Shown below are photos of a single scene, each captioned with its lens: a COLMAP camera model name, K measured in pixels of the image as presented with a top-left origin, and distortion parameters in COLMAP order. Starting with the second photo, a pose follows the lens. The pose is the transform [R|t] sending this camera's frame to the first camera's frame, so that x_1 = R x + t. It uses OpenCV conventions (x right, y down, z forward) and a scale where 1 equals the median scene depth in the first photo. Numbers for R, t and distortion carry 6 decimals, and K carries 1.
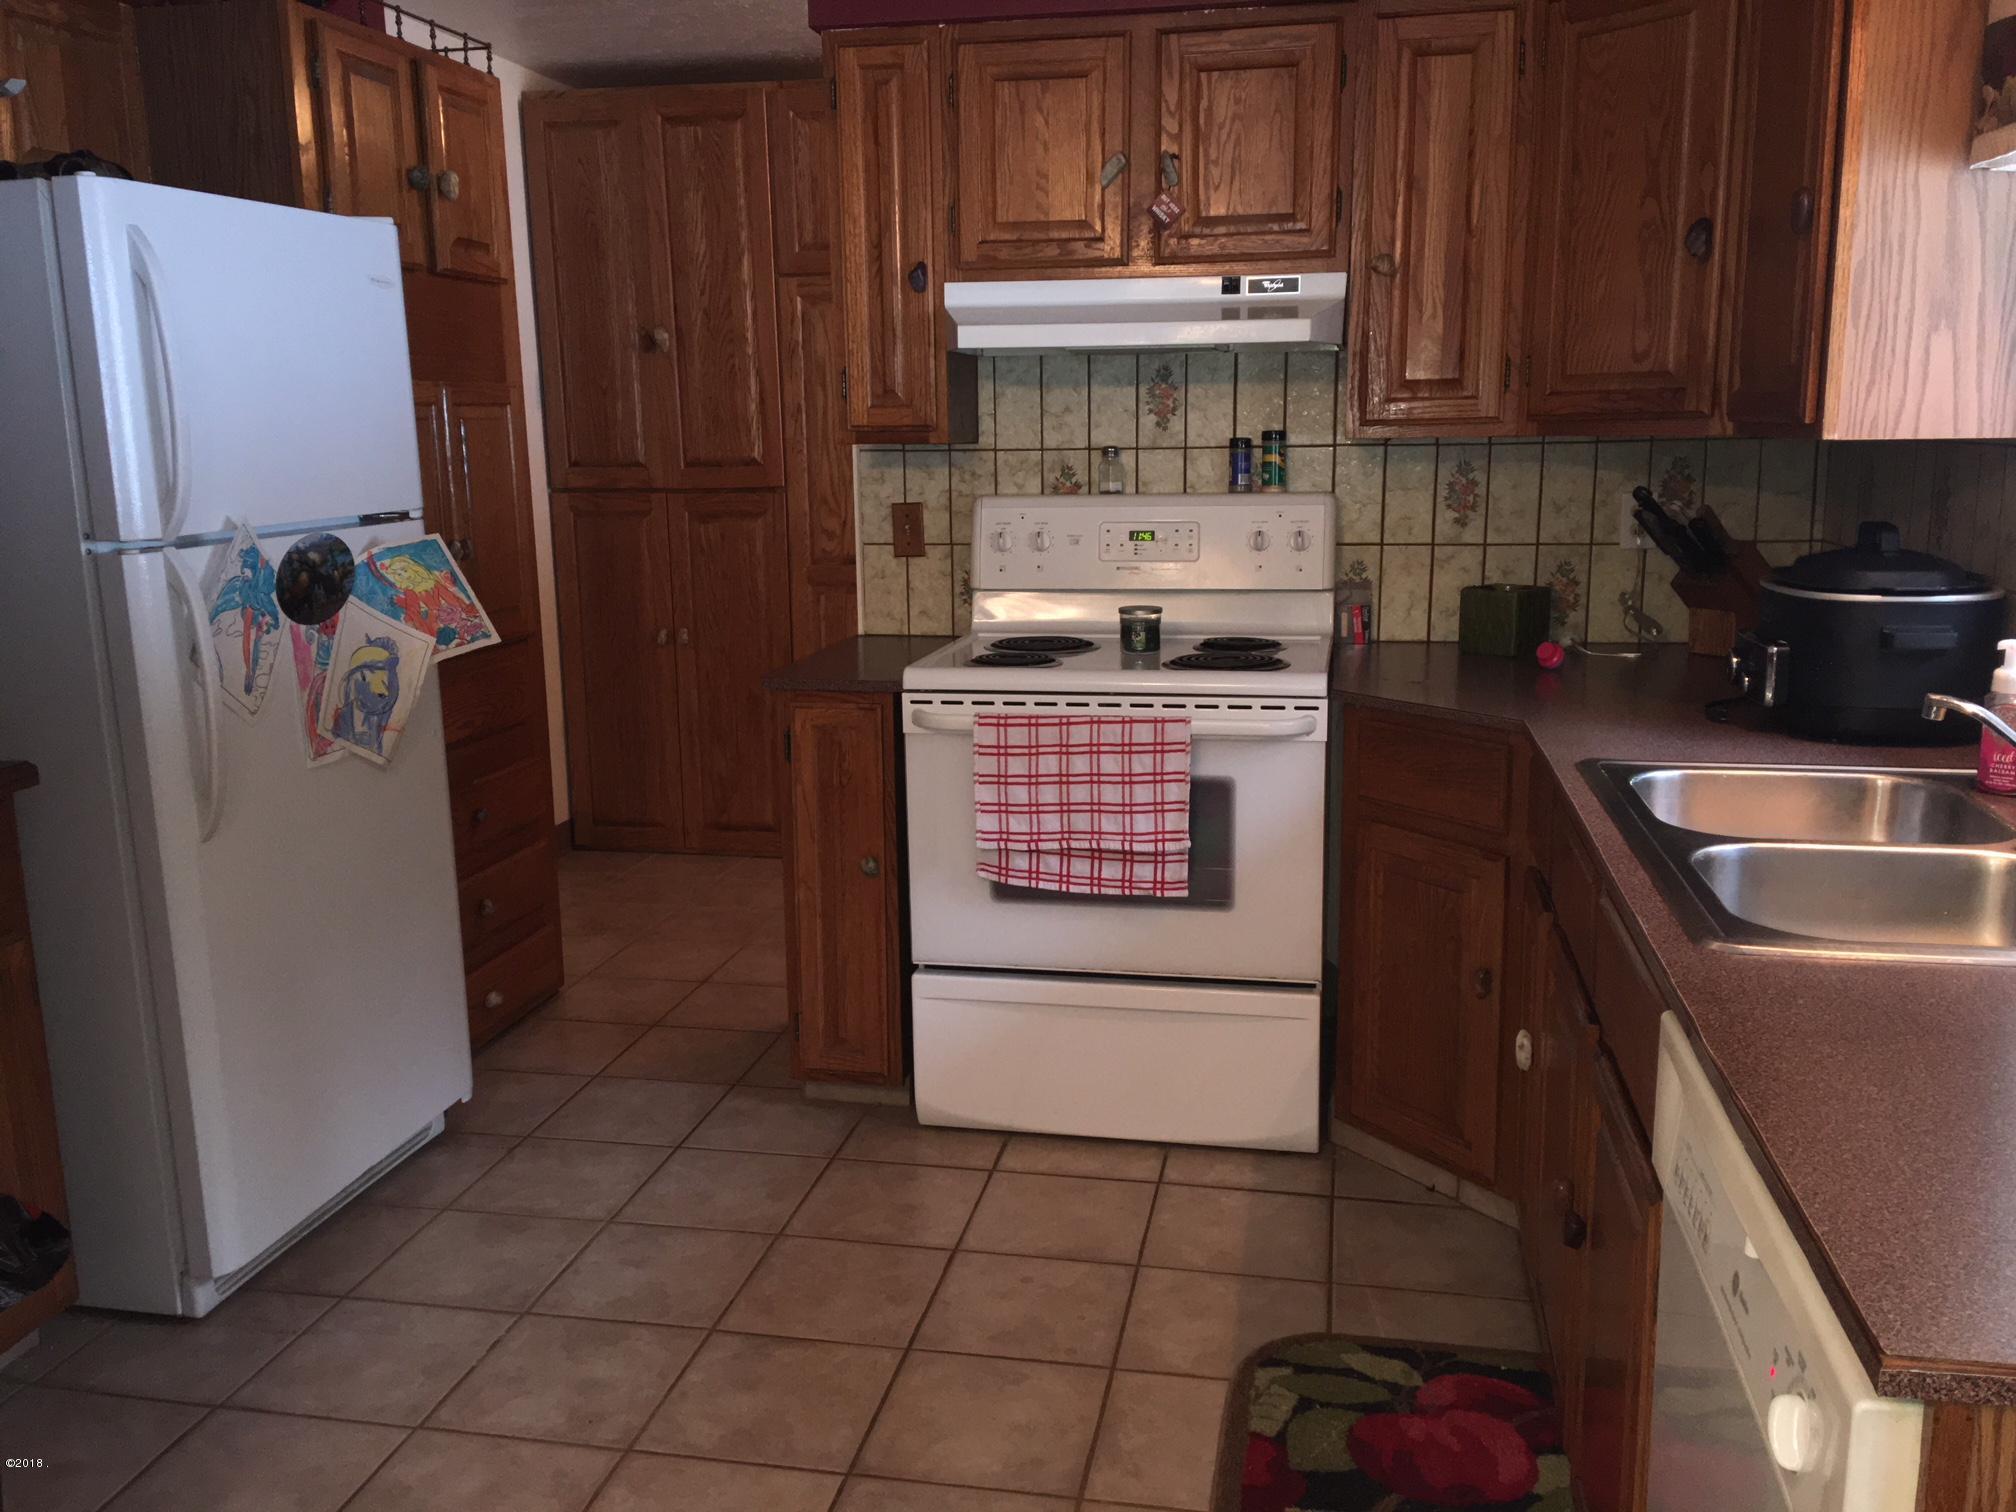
lens RADIAL K [[1685.2, 0, 1015.2], [0, 1685.2, 754.1], [0, 0, 1]] dist [0.110494, -0.157699]
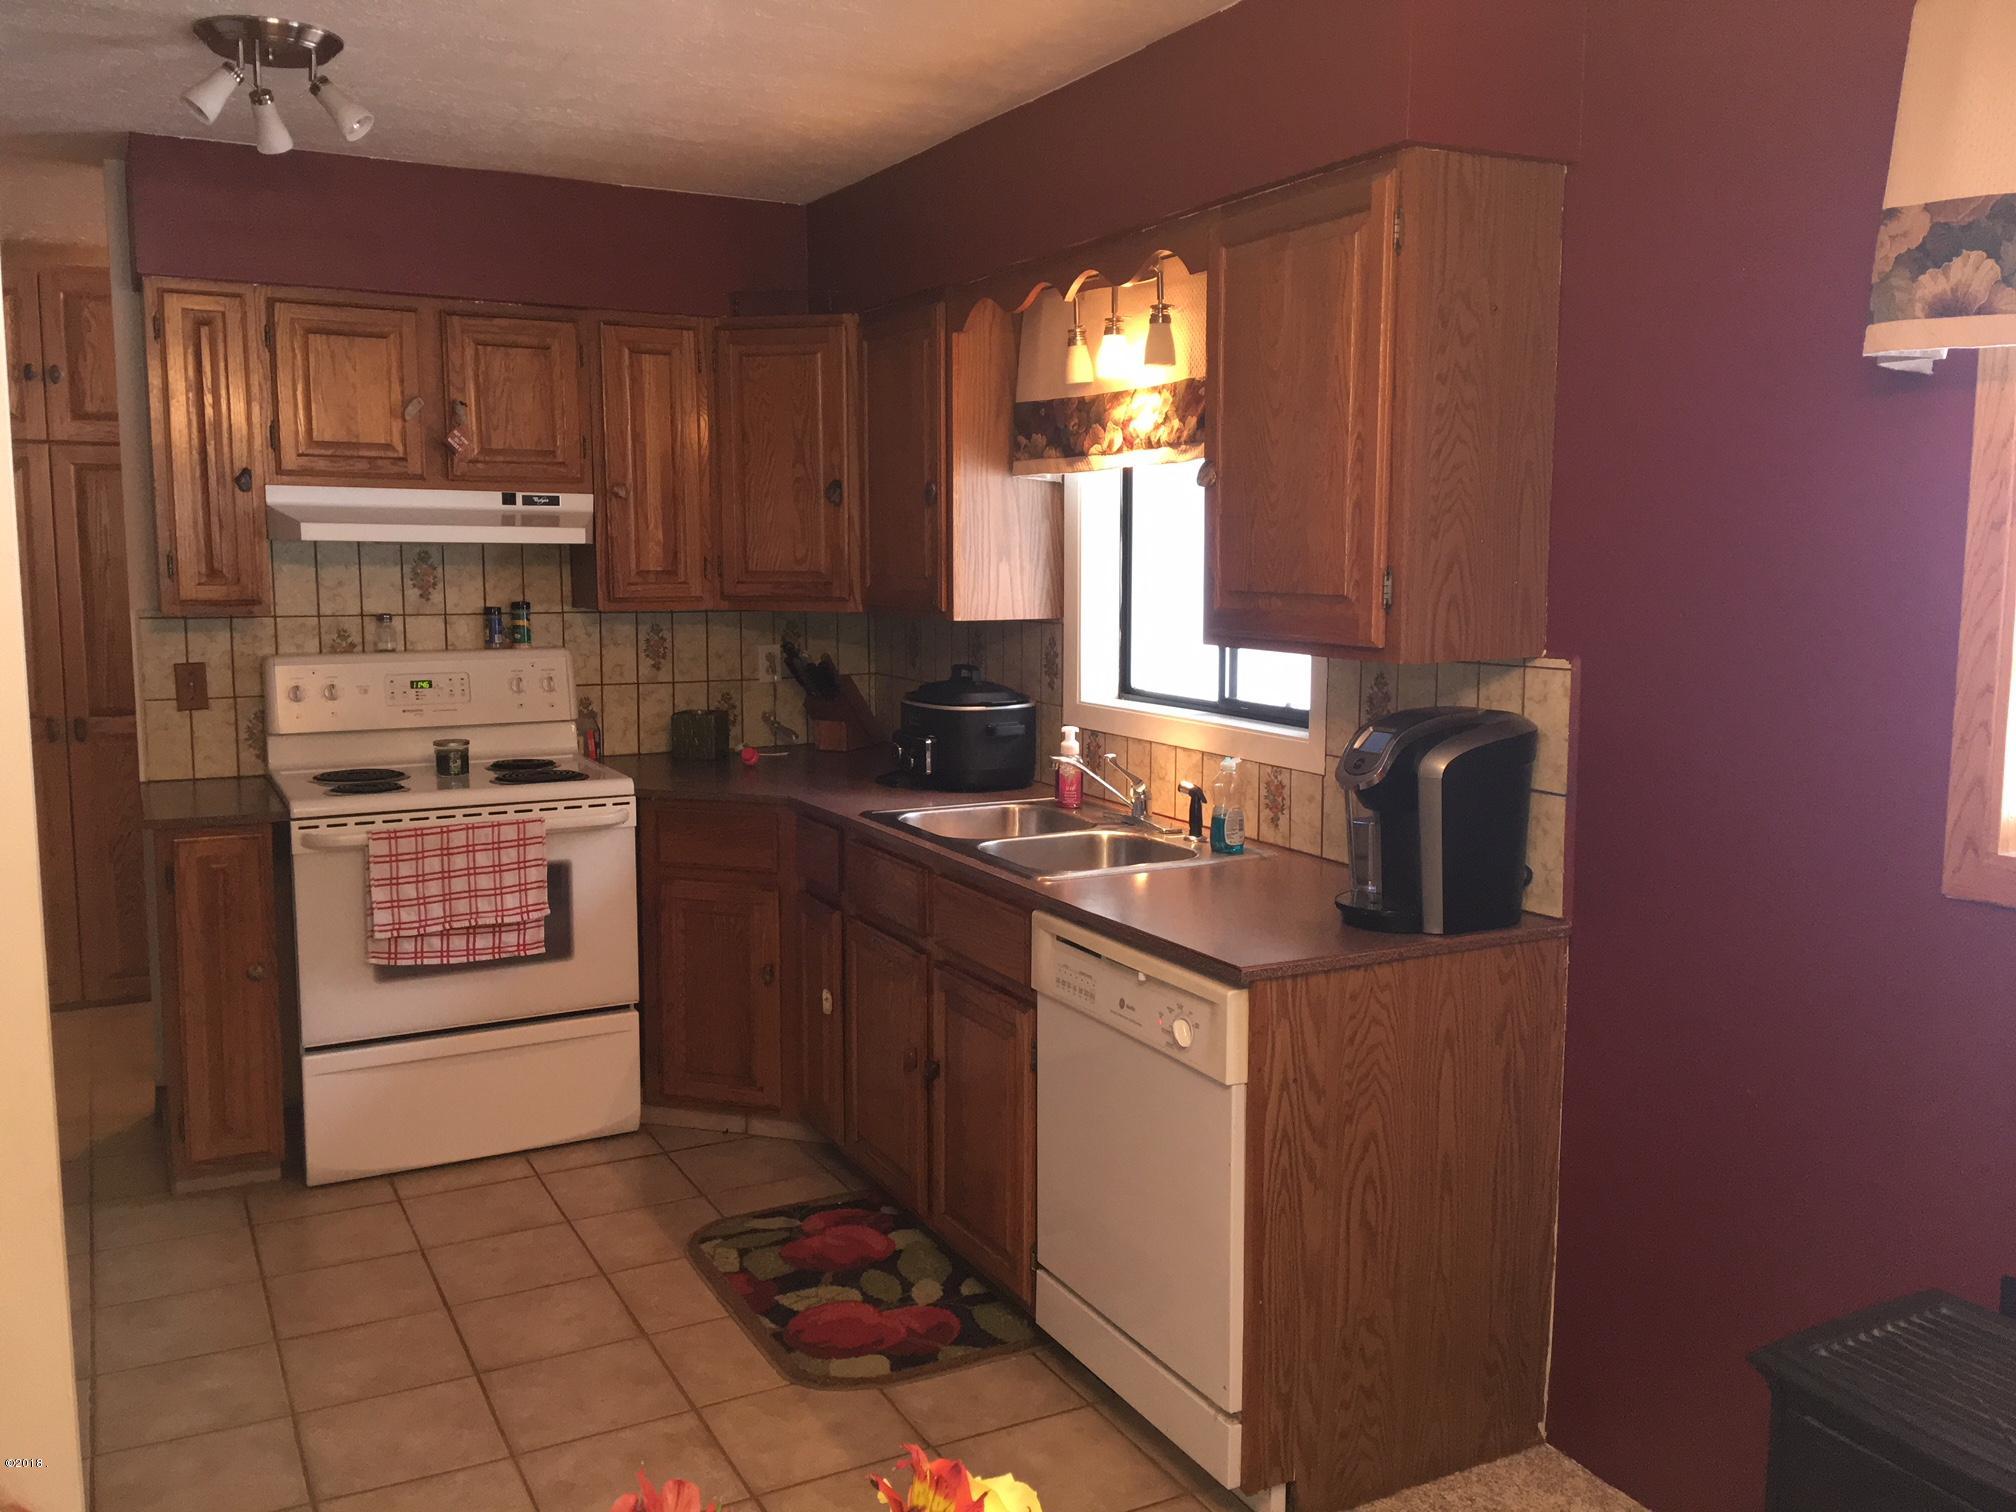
lens RADIAL K [[1685.2, 0, 1011.2], [0, 1685.2, 741.5], [0, 0, 1]] dist [0.110494, -0.157699]
pose [[0.776630, -0.059751, 0.627117, -0.385833], [0.109380, 0.993161, -0.040831, 0.012170], [-0.620389, 0.100305, 0.777854, -0.251770]]
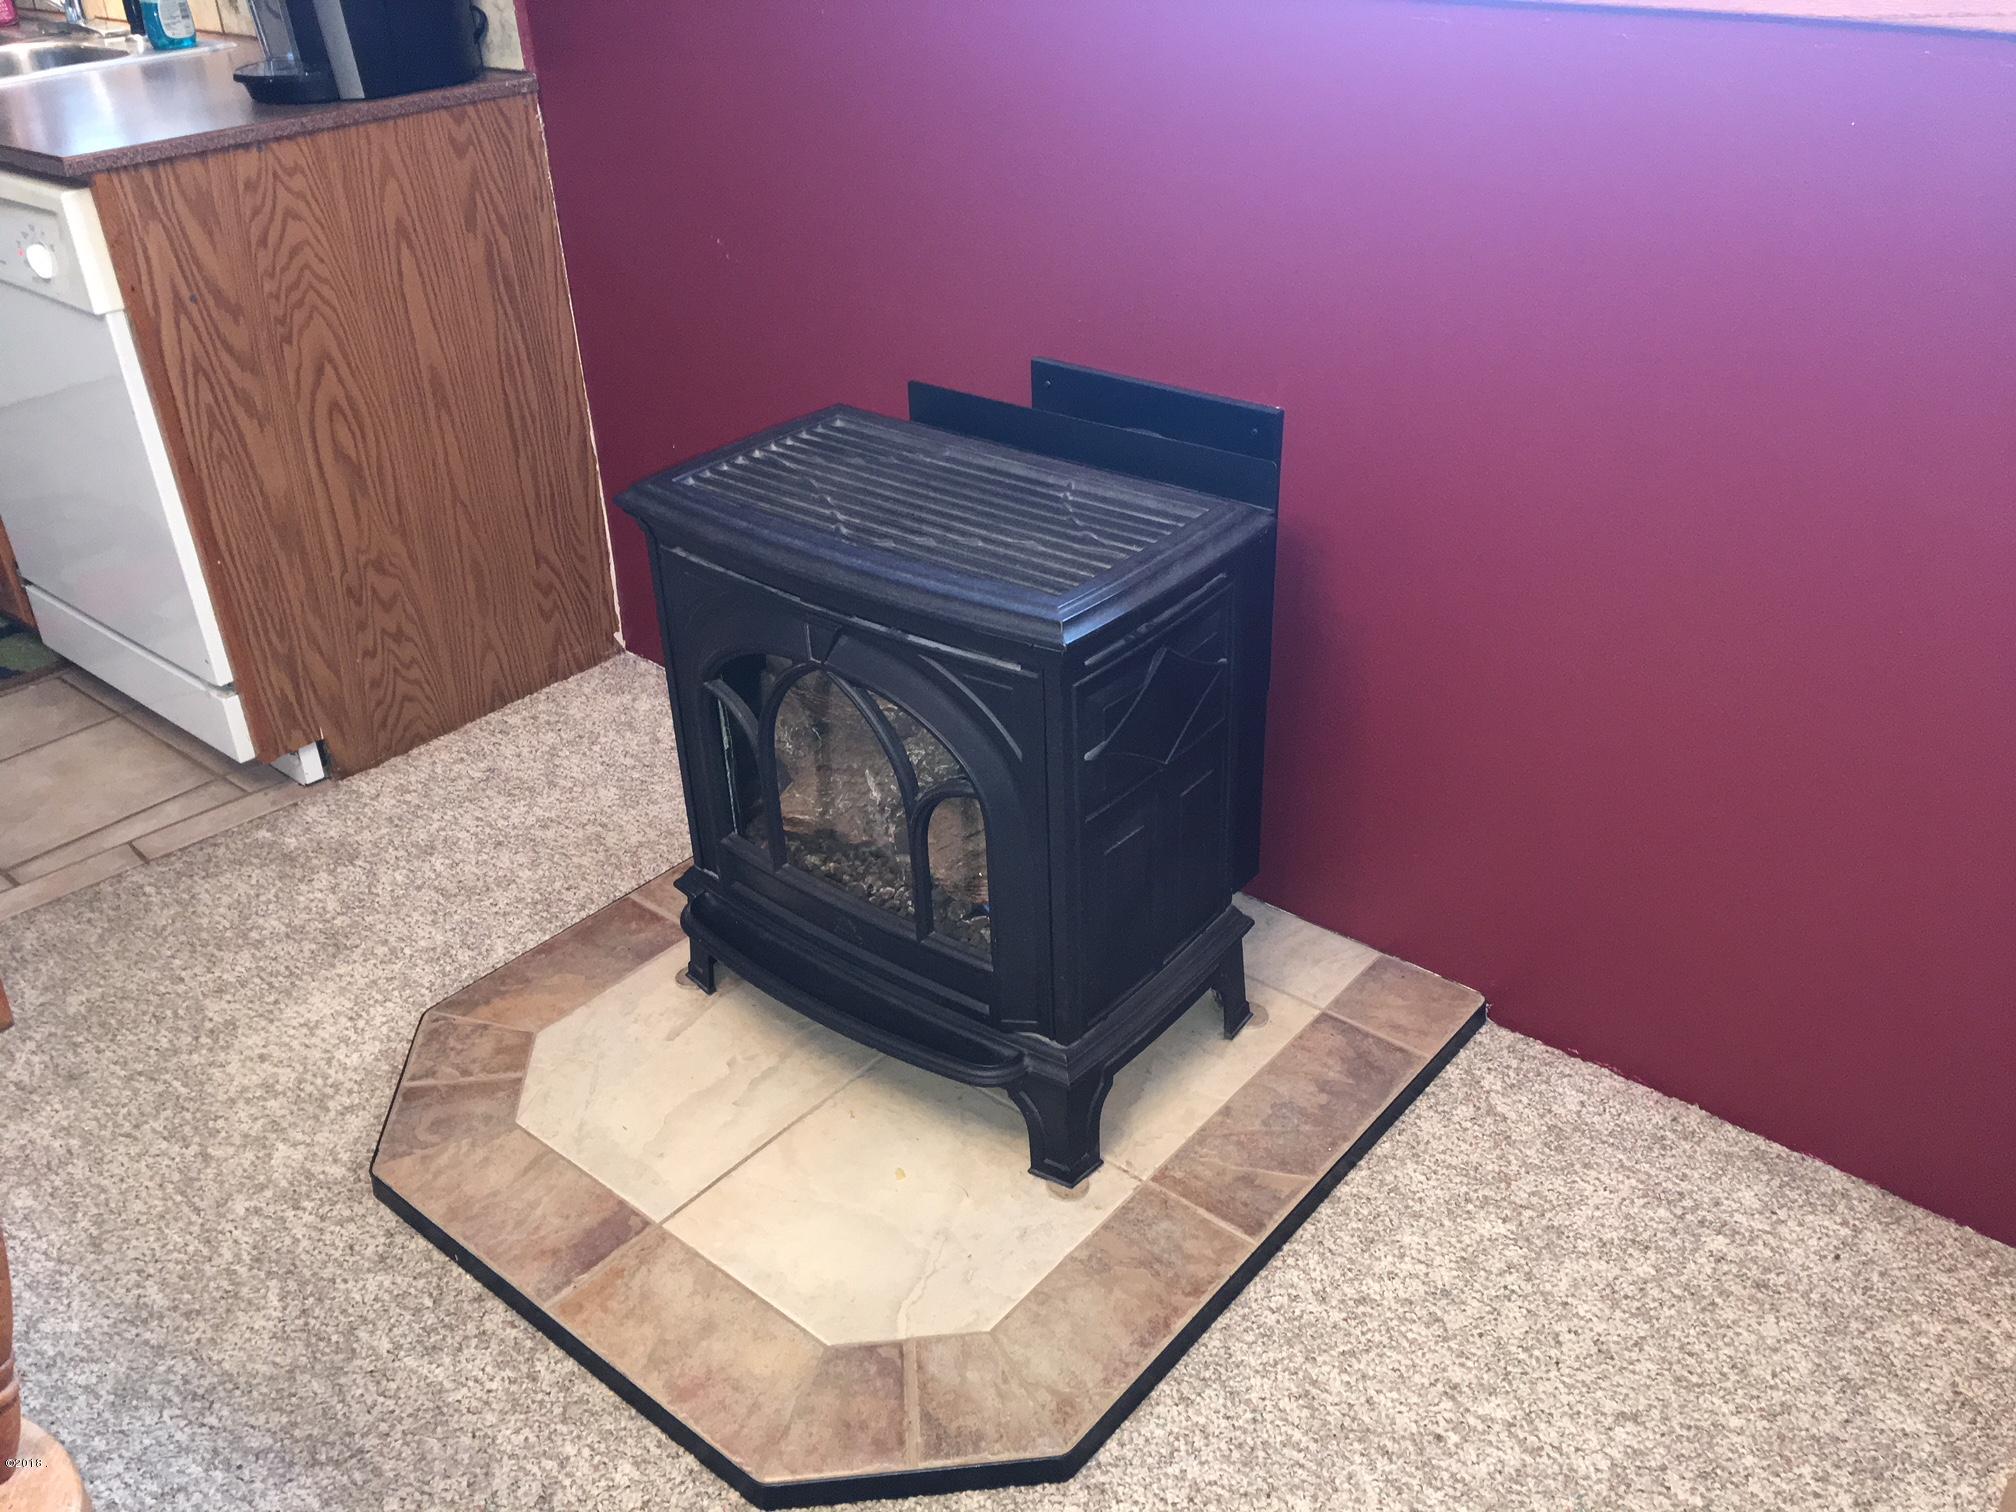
lens RADIAL K [[1685.2, 0, 1015.3], [0, 1685.2, 743.3], [0, 0, 1]] dist [0.110494, -0.157699]
pose [[0.483711, -0.438199, 0.757631, -0.229672], [0.192003, 0.897681, 0.396616, 0.096617], [-0.853908, -0.046380, 0.518354, -0.313556]]
